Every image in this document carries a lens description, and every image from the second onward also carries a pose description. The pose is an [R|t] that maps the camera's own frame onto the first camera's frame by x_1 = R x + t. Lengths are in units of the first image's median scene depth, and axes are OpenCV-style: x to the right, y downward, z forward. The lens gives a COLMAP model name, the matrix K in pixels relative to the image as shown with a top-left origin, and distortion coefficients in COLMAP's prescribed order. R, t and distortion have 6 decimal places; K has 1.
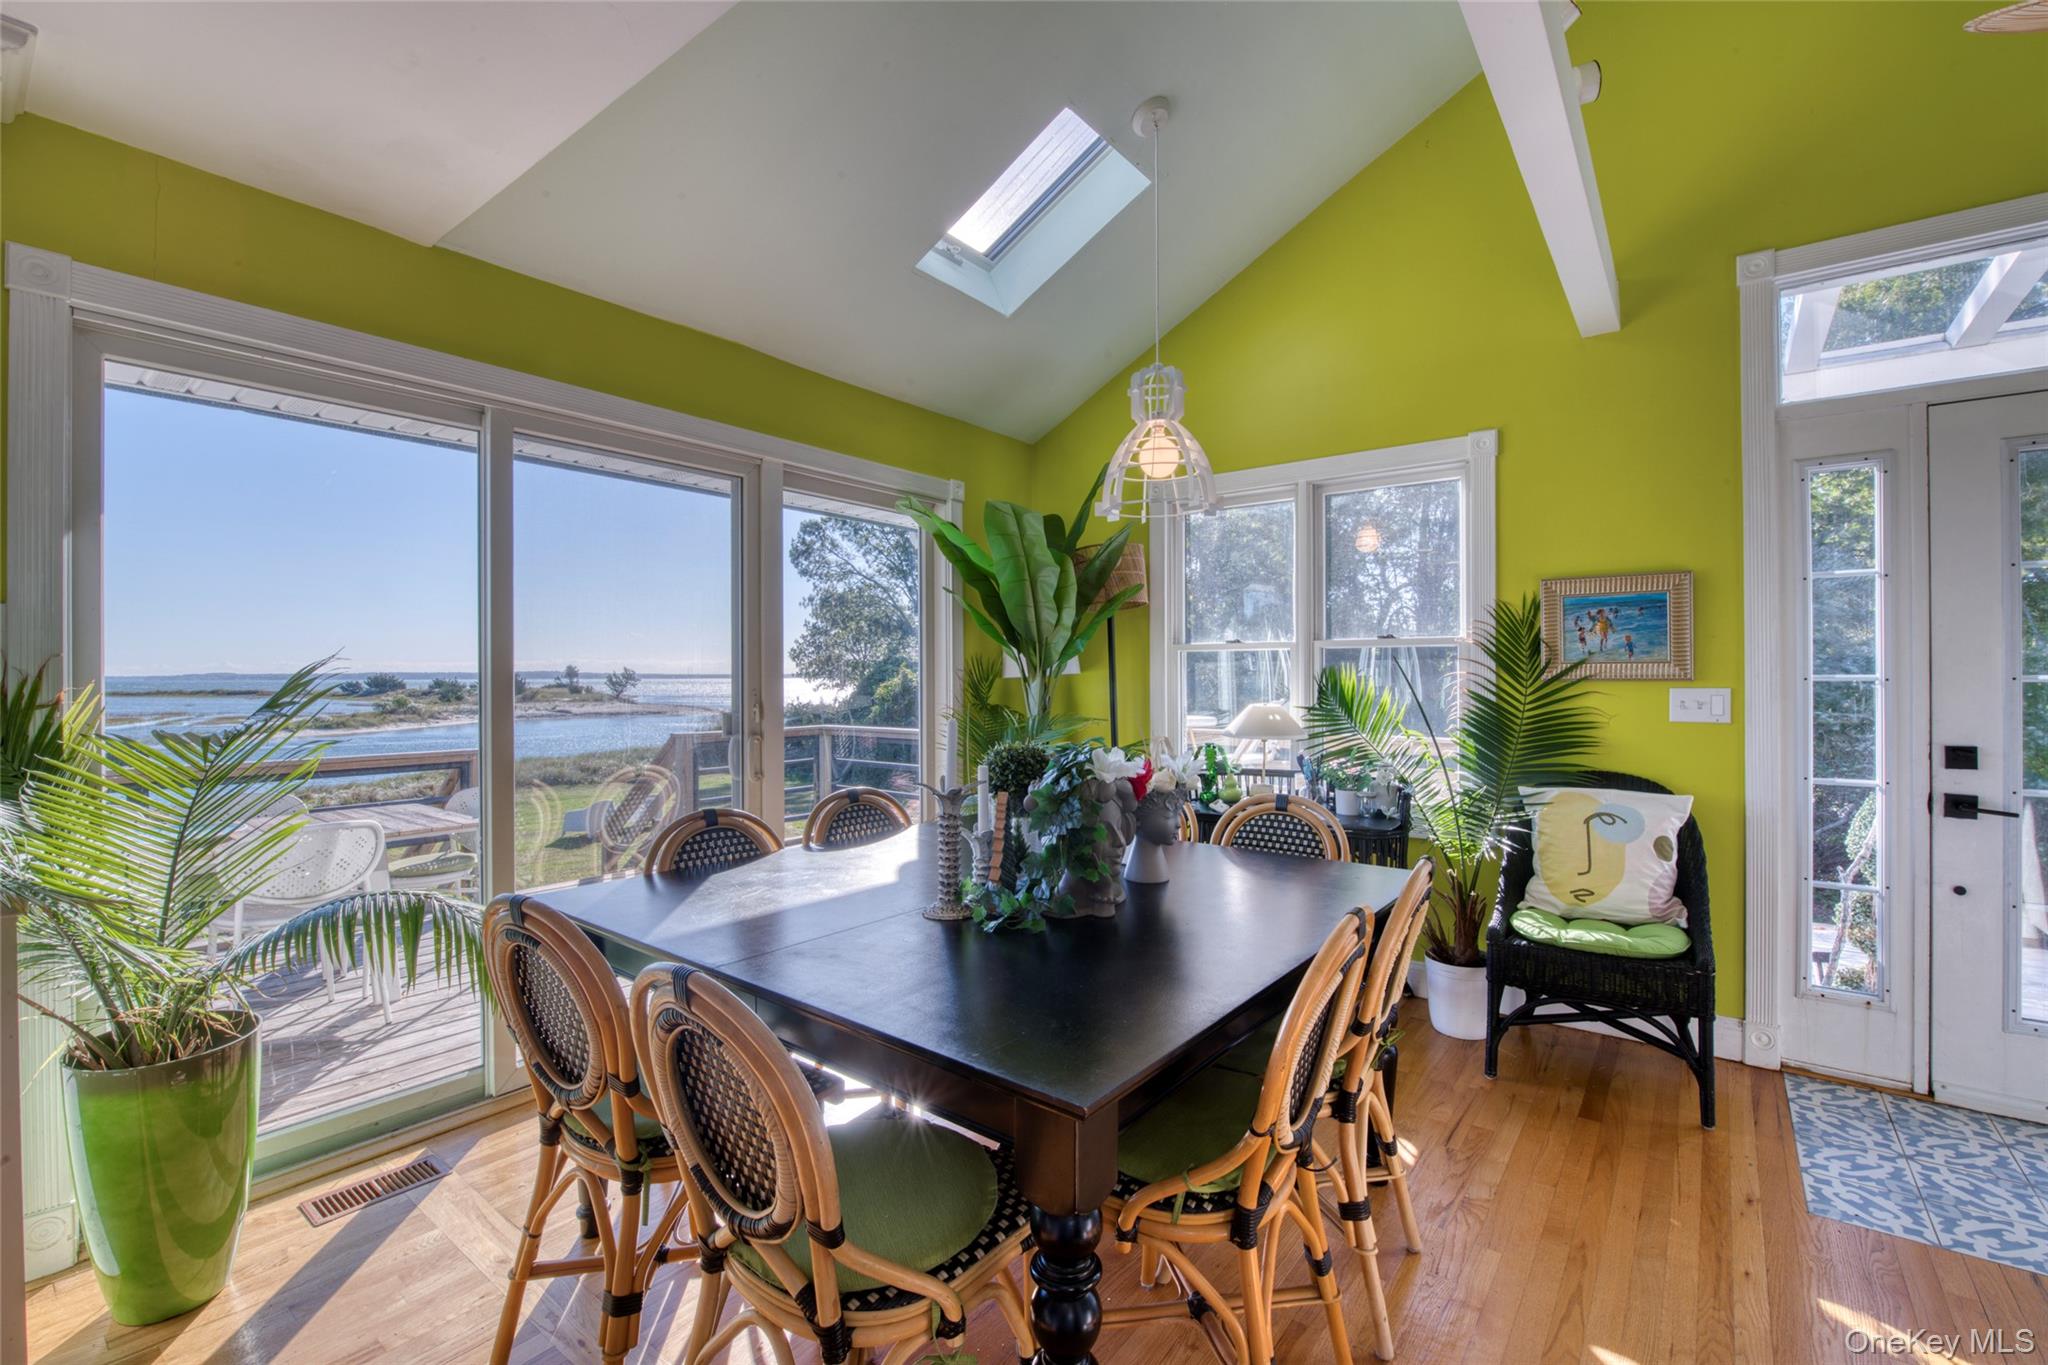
lens RADIAL K [[831.8, 0, 1011.7], [0, 831.8, 679.7], [0, 0, 1]] dist [-0.014973, 0.000271]
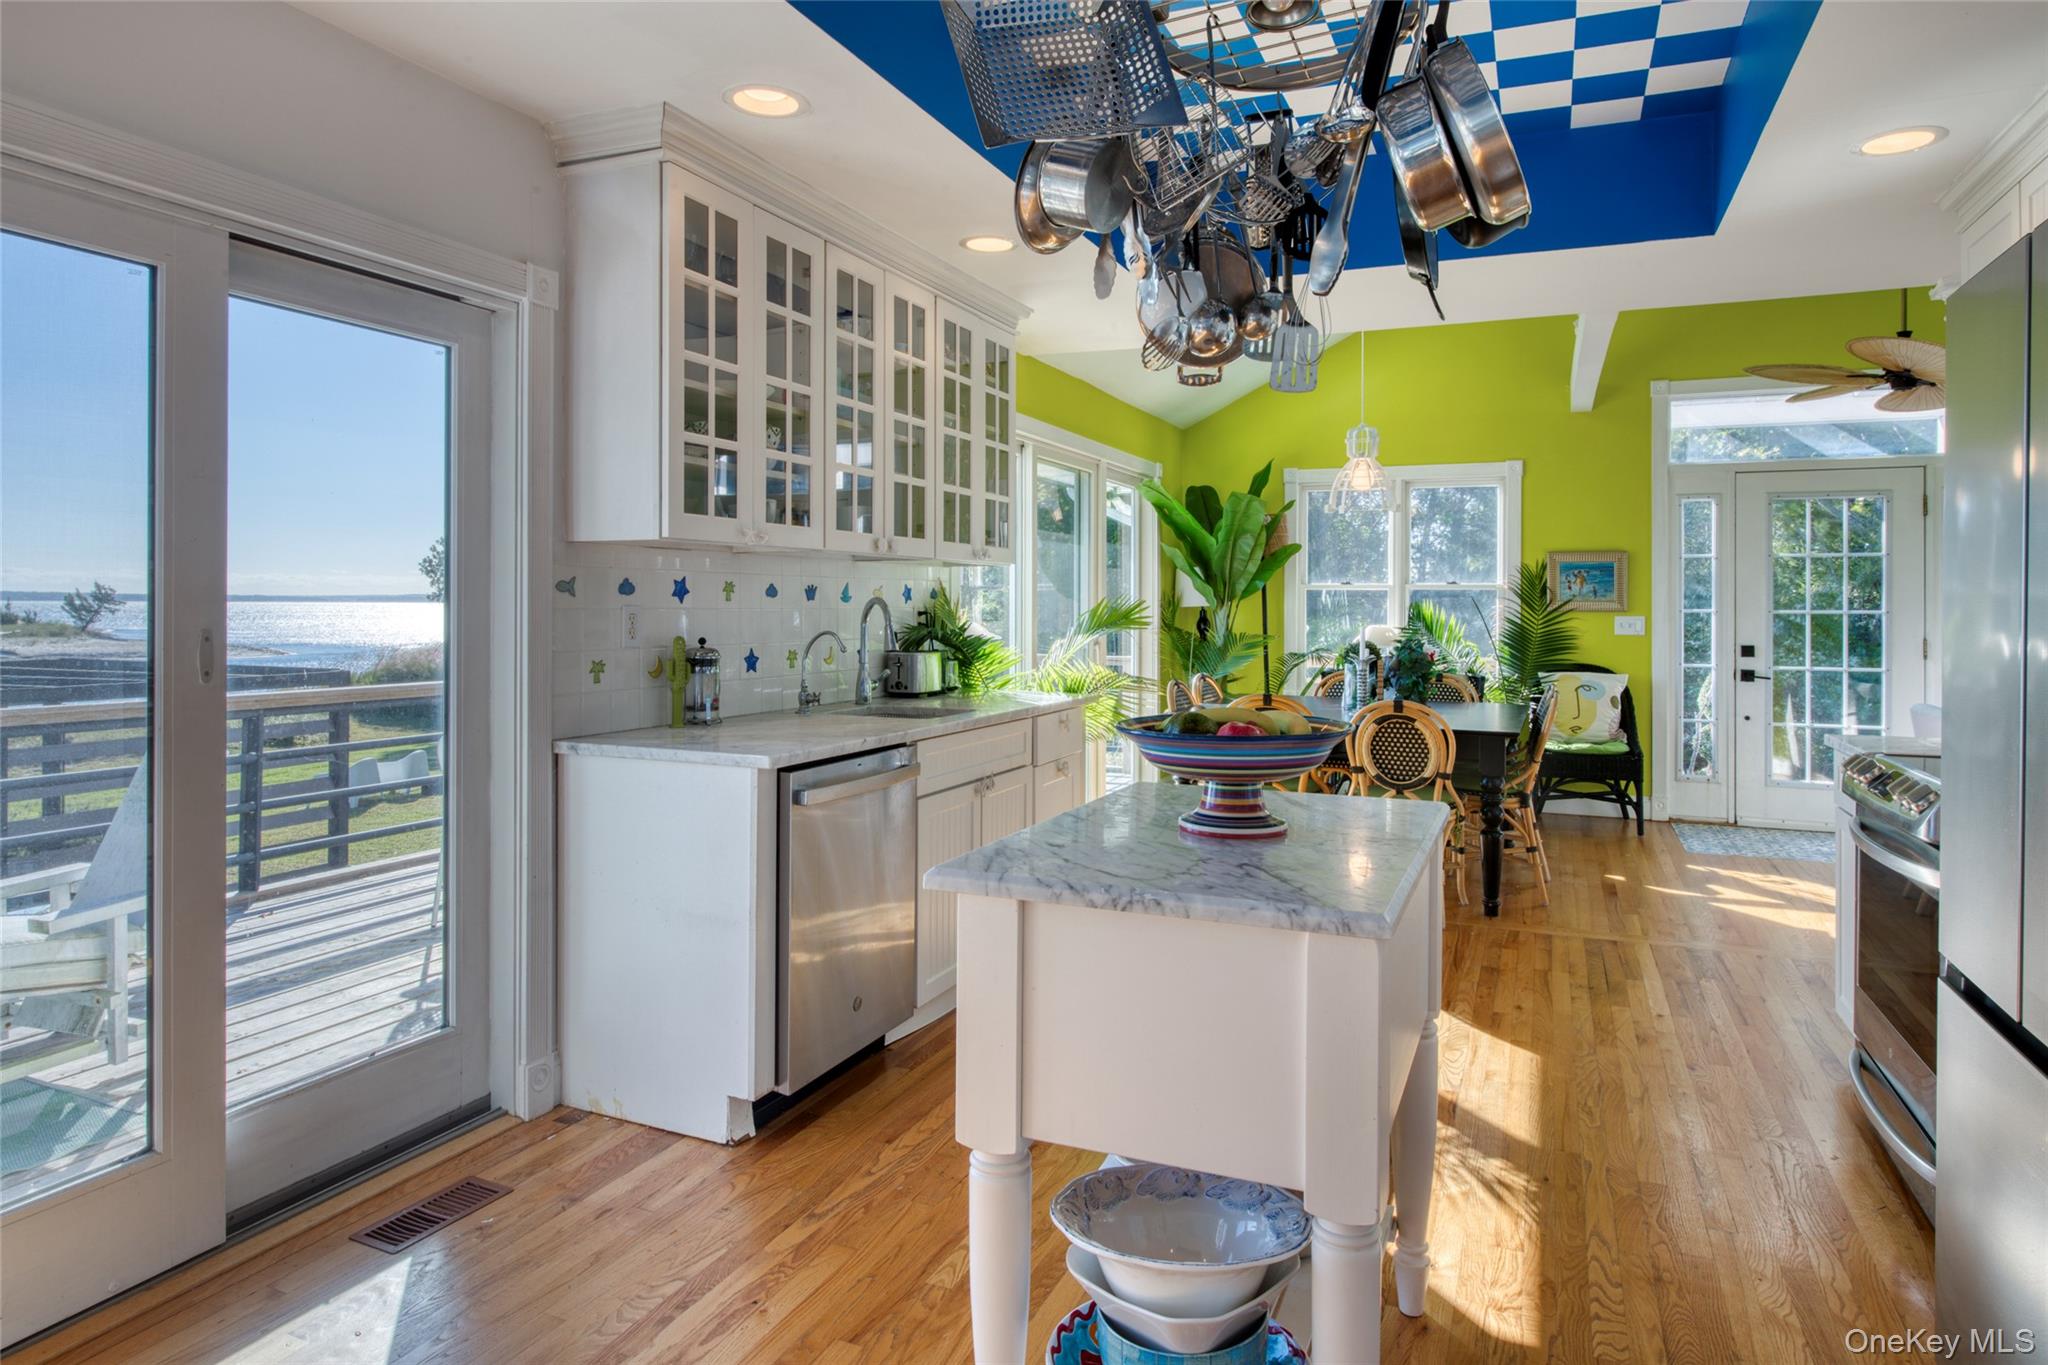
lens RADIAL K [[1222.2, 0, 970.1], [0, 1222.2, 606.7], [0, 0, 1]] dist [0.020560, -0.000552]
pose [[0.966407, 0.005707, 0.256954, -1.215197], [-0.005583, 0.999984, -0.001211, 0.001101], [-0.256957, -0.000264, 0.966423, -1.194927]]
